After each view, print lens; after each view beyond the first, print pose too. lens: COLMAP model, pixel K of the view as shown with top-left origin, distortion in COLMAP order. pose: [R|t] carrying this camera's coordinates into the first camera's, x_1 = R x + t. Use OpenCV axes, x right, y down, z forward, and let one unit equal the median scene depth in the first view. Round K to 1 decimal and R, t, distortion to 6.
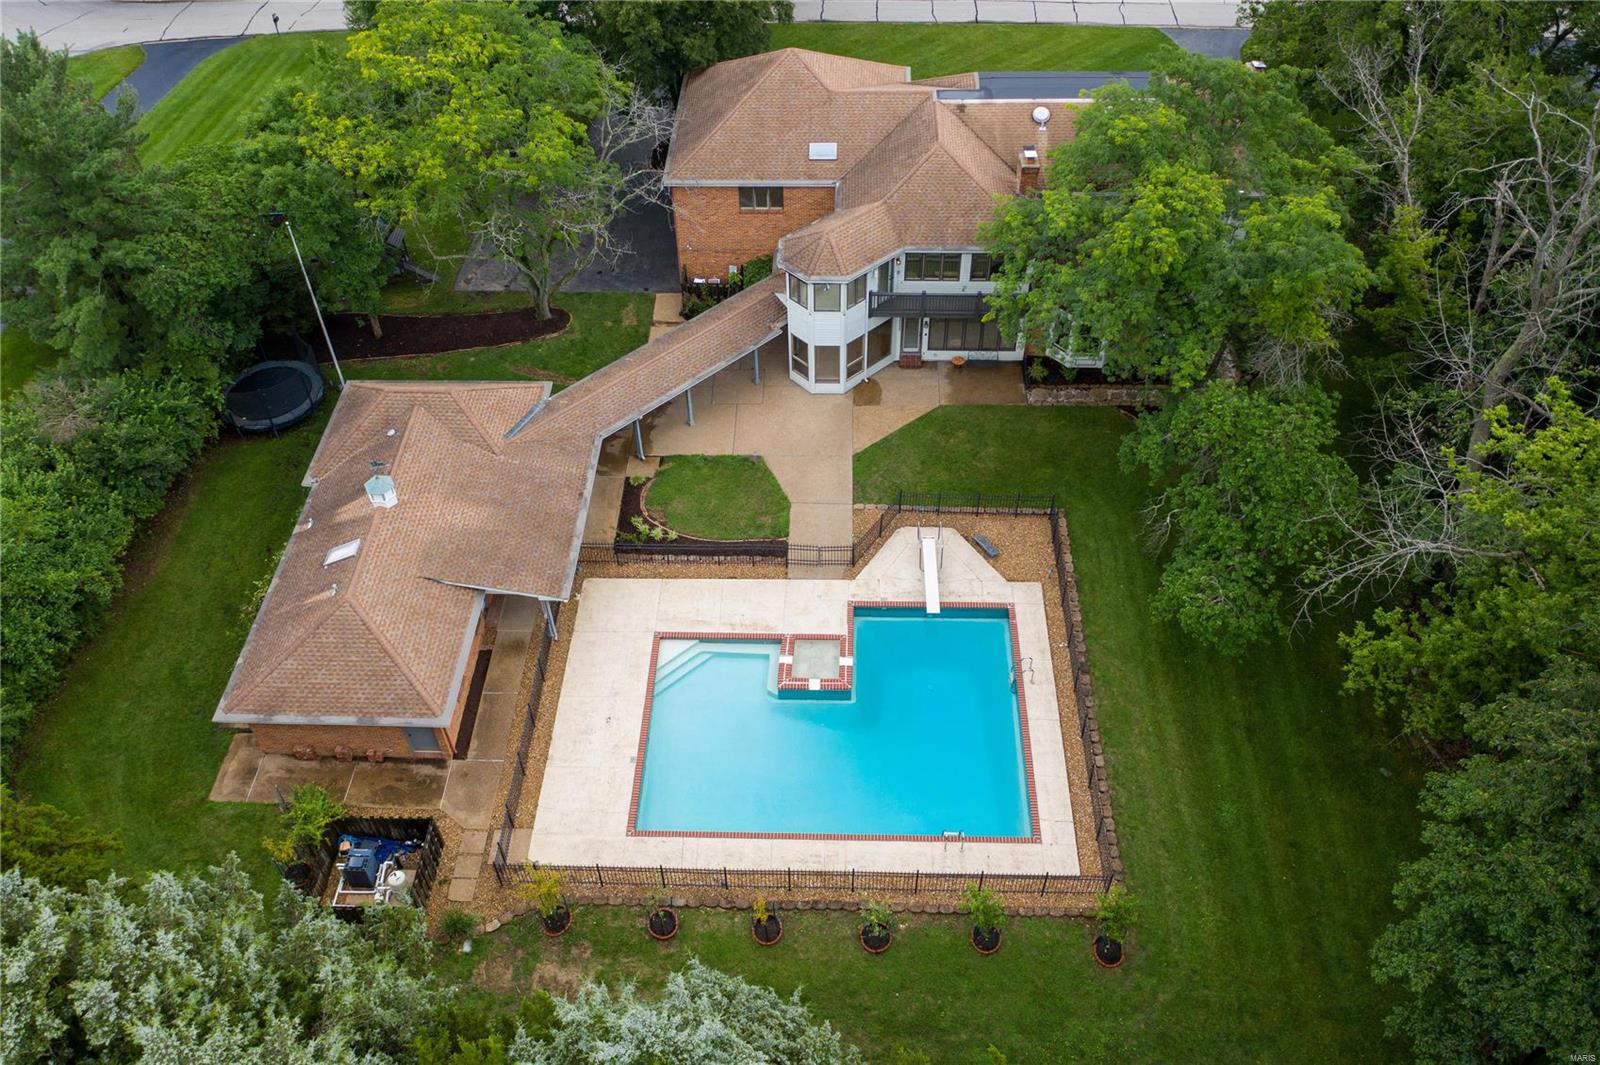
lens RADIAL K [[1250.8, 0, 796.1], [0, 1250.8, 527.9], [0, 0, 1]] dist [-0.020269, 0.009961]
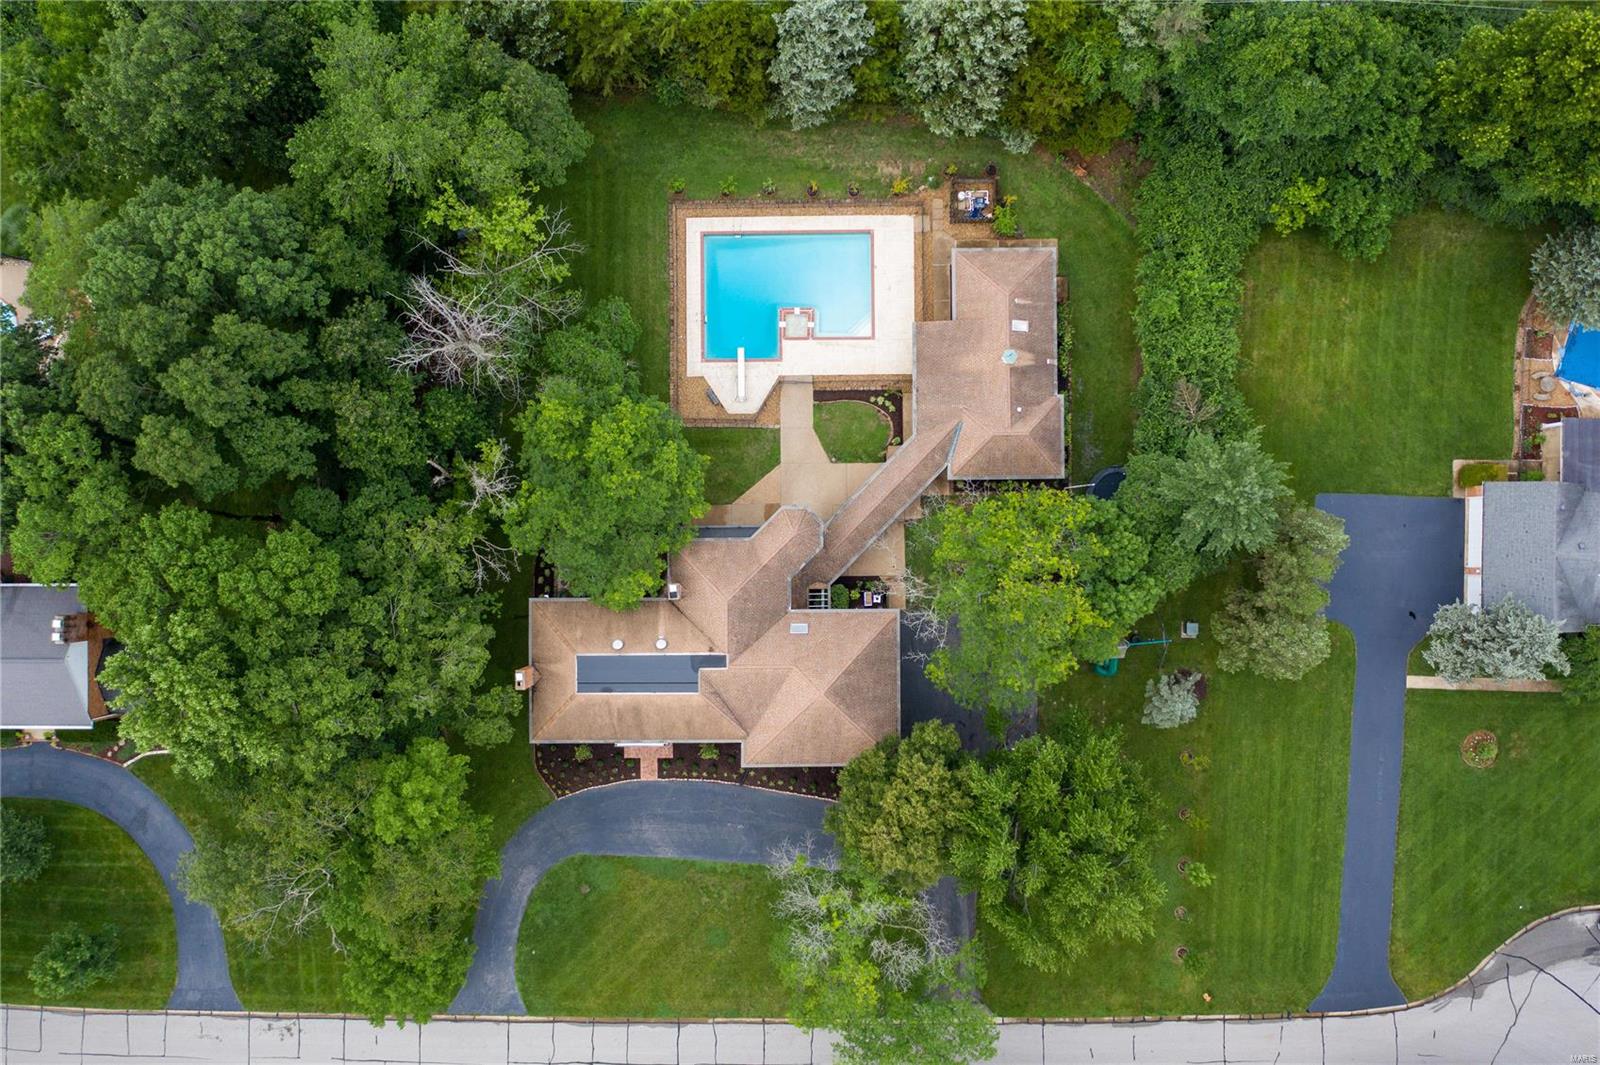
lens RADIAL K [[1250.8, 0, 802.3], [0, 1250.8, 533.1], [0, 0, 1]] dist [-0.020269, 0.009961]
pose [[-0.998858, 0.038714, 0.027995, -0.036029], [-0.008078, -0.714392, 0.699700, -1.517817], [0.047088, 0.698674, 0.713888, -0.251272]]
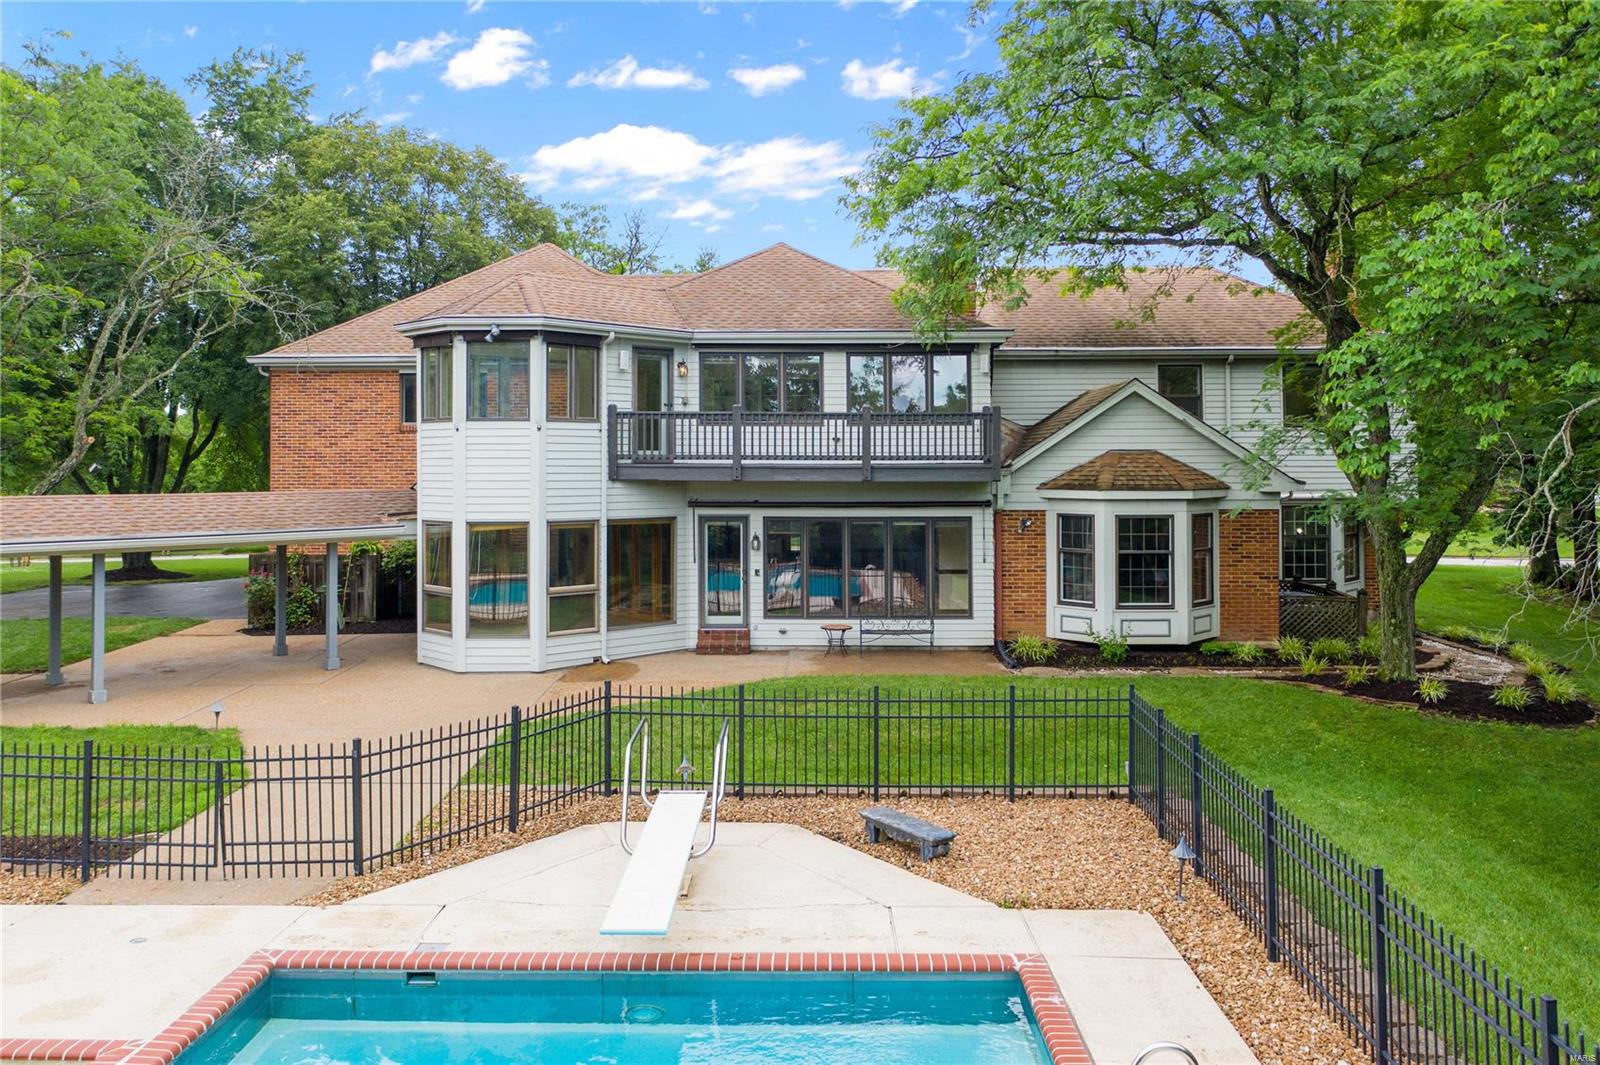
lens RADIAL K [[1250.8, 0, 802.8], [0, 1250.8, 521.2], [0, 0, 1]] dist [-0.020269, 0.009961]
pose [[0.999847, 0.009938, 0.014380, 0.127816], [0.003522, 0.691242, -0.722615, 0.158311], [-0.017121, 0.722555, 0.691101, 0.784718]]
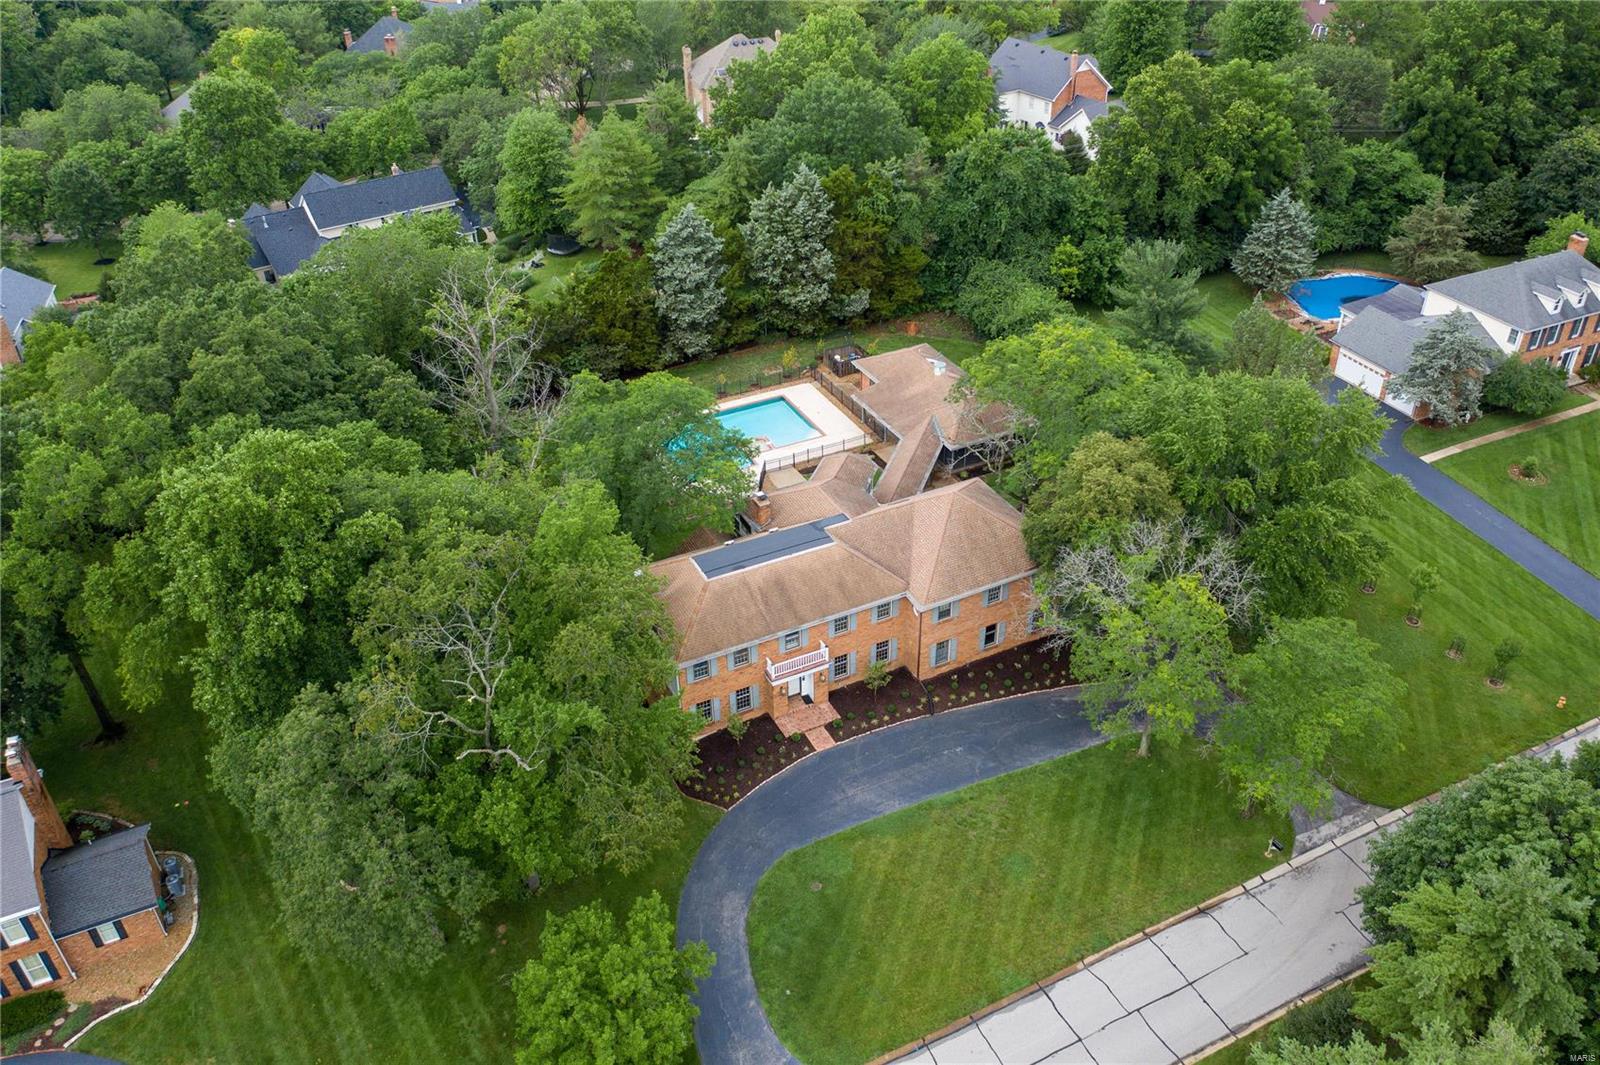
lens RADIAL K [[1250.8, 0, 803.5], [0, 1250.8, 535.4], [0, 0, 1]] dist [-0.020269, 0.009961]
pose [[-0.879435, 0.294353, -0.374099, 0.793381], [-0.318244, 0.220871, 0.921920, -1.872721], [0.353998, 0.929824, -0.100566, 1.311349]]
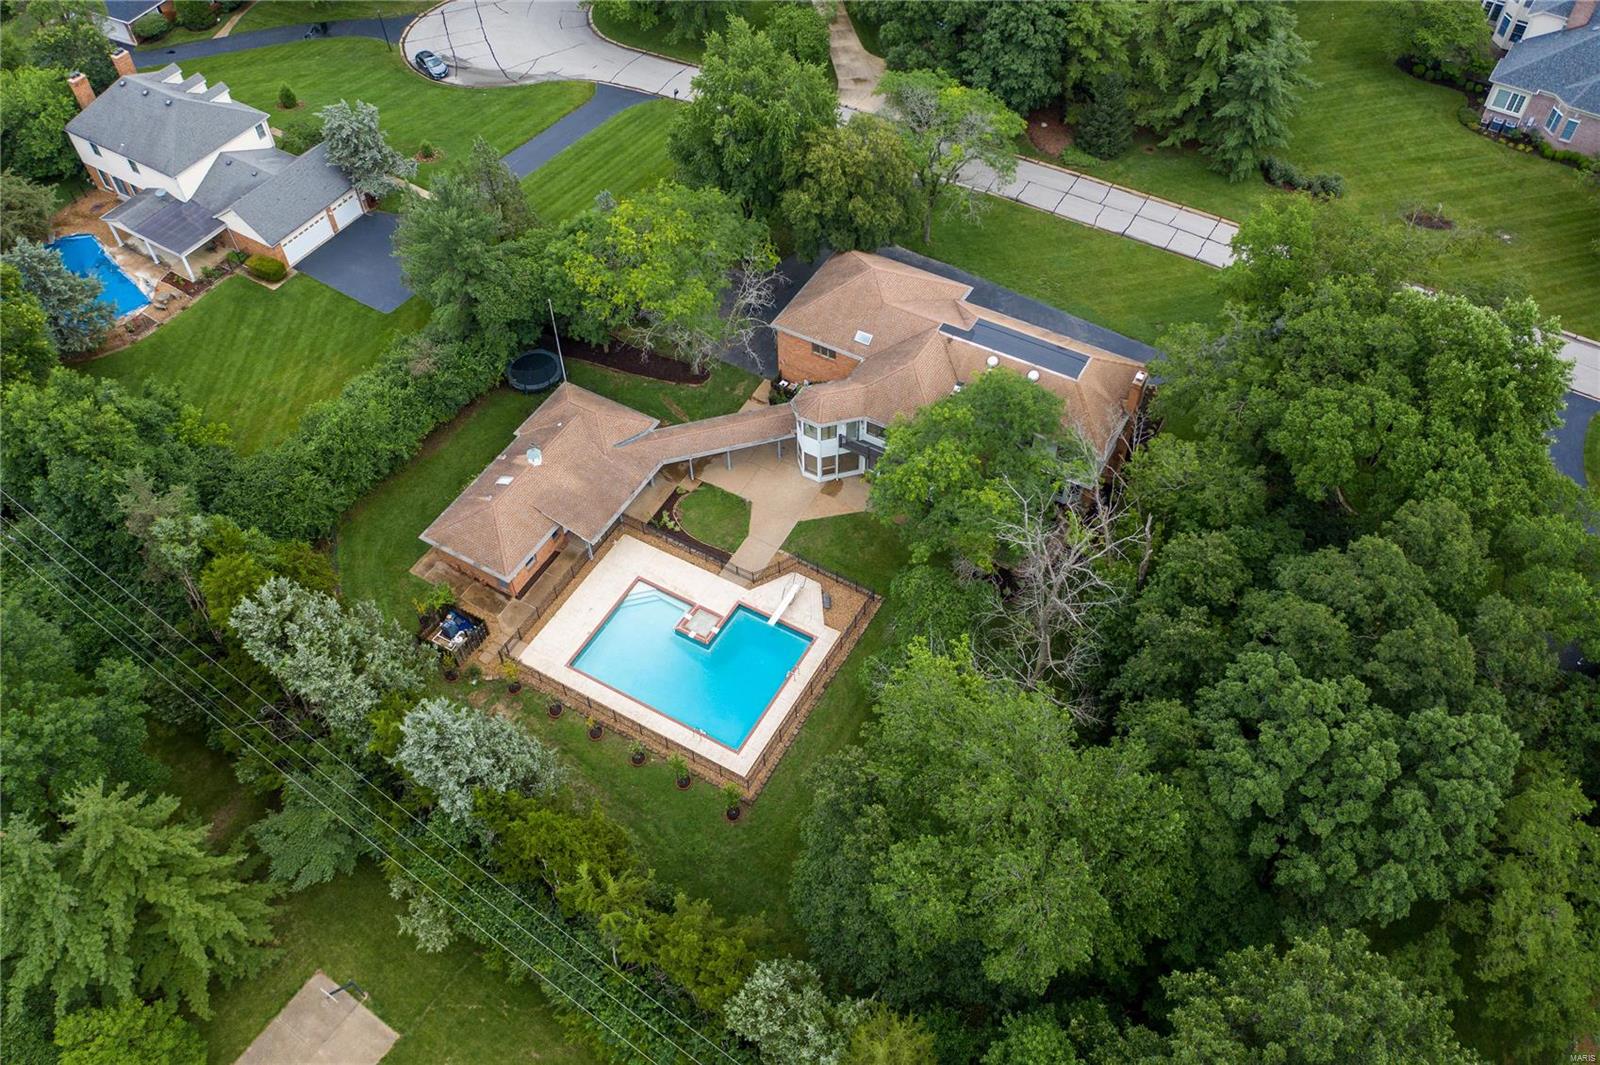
lens RADIAL K [[1250.8, 0, 801.8], [0, 1250.8, 526.0], [0, 0, 1]] dist [-0.020269, 0.009961]
pose [[0.882839, 0.365416, -0.295071, 0.594388], [-0.339347, 0.930608, 0.137157, -0.308269], [0.324715, -0.020956, 0.945580, -0.649806]]
